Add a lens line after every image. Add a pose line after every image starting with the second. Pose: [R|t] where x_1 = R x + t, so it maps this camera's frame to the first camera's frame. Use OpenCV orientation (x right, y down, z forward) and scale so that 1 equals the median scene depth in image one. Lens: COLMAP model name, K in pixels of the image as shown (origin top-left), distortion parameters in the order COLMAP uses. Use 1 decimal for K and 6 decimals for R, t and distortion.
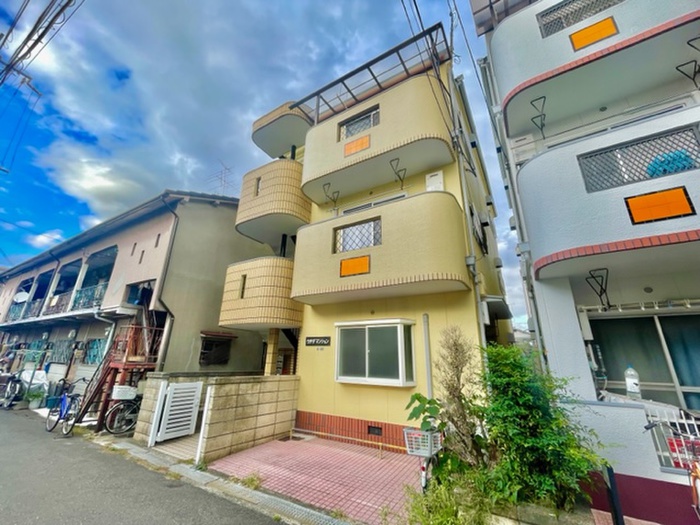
lens RADIAL K [[285.2, 0, 351.7], [0, 285.2, 257.0], [0, 0, 1]] dist [-0.000386, -0.001290]
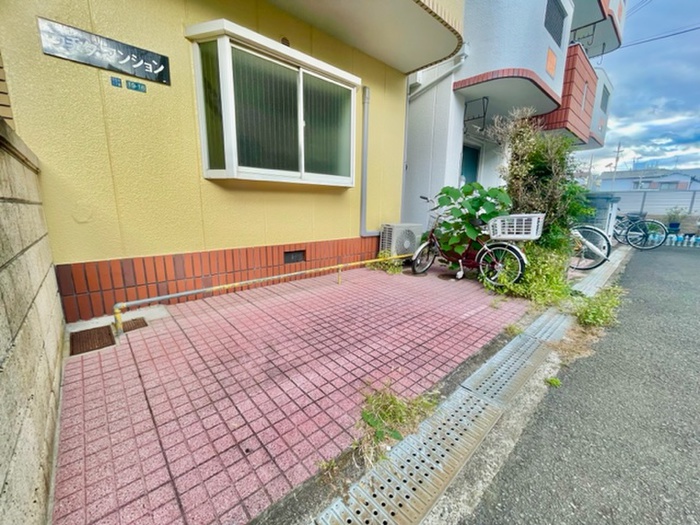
lens RADIAL K [[285.2, 0, 352.2], [0, 285.2, 261.0], [0, 0, 1]] dist [-0.000386, -0.001290]
pose [[0.266953, -0.201720, 0.942361, -0.620138], [-0.338822, 0.895774, 0.287730, 0.513118], [-0.902184, -0.396104, 0.170783, 1.006509]]
